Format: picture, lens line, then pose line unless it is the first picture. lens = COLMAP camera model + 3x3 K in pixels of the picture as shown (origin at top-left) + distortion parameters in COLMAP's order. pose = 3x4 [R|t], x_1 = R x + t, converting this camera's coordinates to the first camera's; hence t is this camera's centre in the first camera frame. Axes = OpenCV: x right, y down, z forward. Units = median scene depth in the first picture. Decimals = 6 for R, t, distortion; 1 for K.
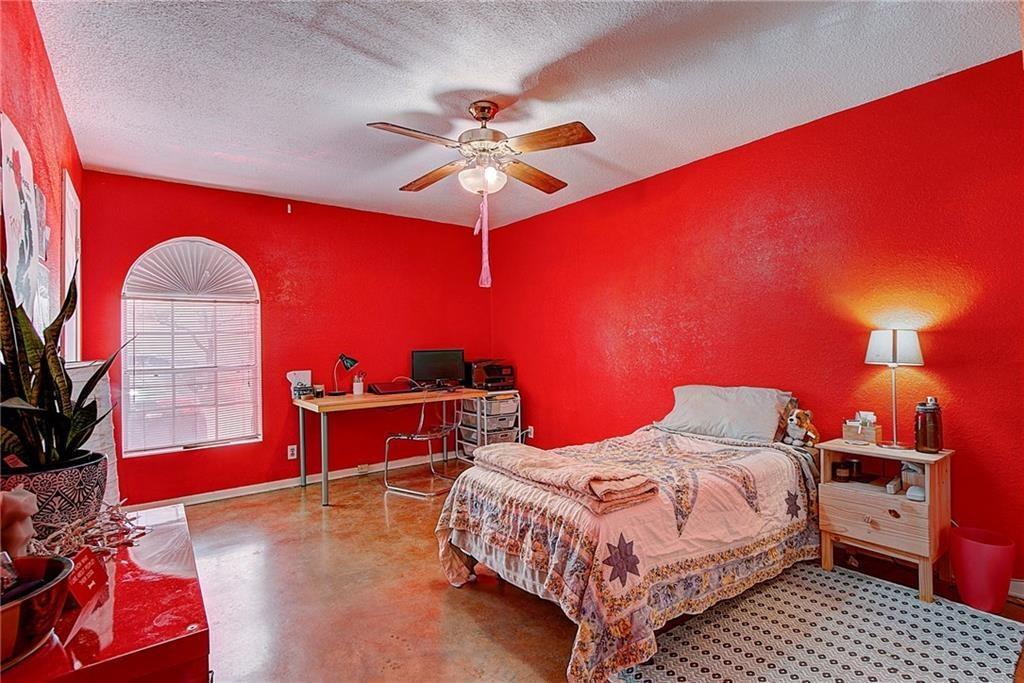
lens RADIAL K [[487.9, 0, 526.1], [0, 487.9, 322.7], [0, 0, 1]] dist [-0.008885, 0.000152]
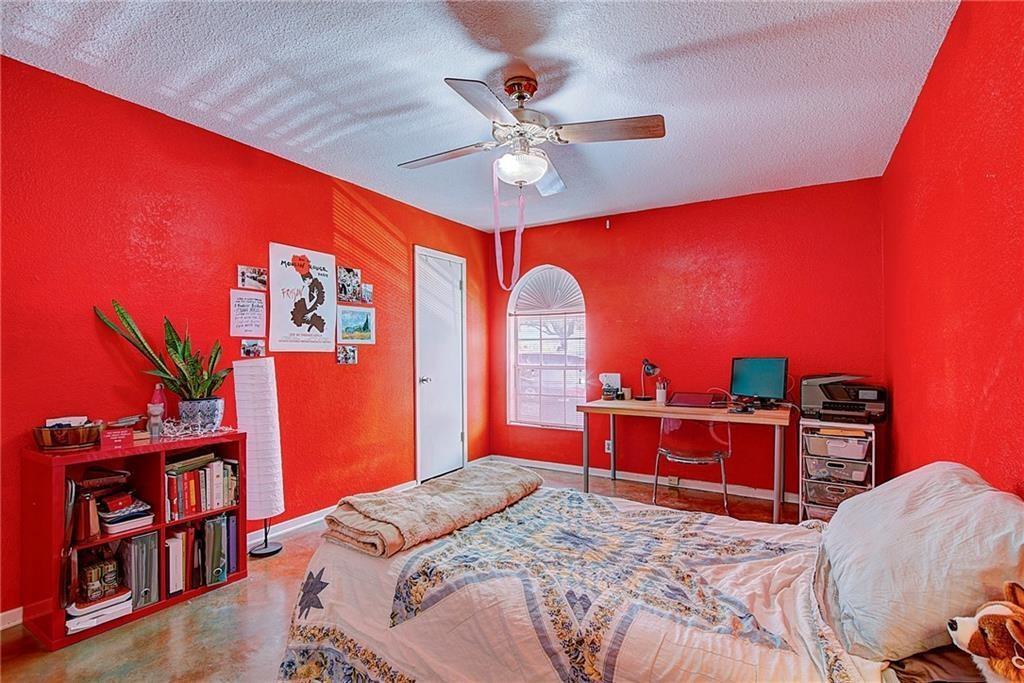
lens RADIAL K [[486.0, 0, 519.4], [0, 486.0, 348.9], [0, 0, 1]] dist [-0.007828, 0.000080]
pose [[0.360166, 0.012592, -0.932803, 0.472981], [0.035054, 0.999020, 0.027021, 0.007914], [0.932229, -0.042431, 0.359372, 0.424530]]
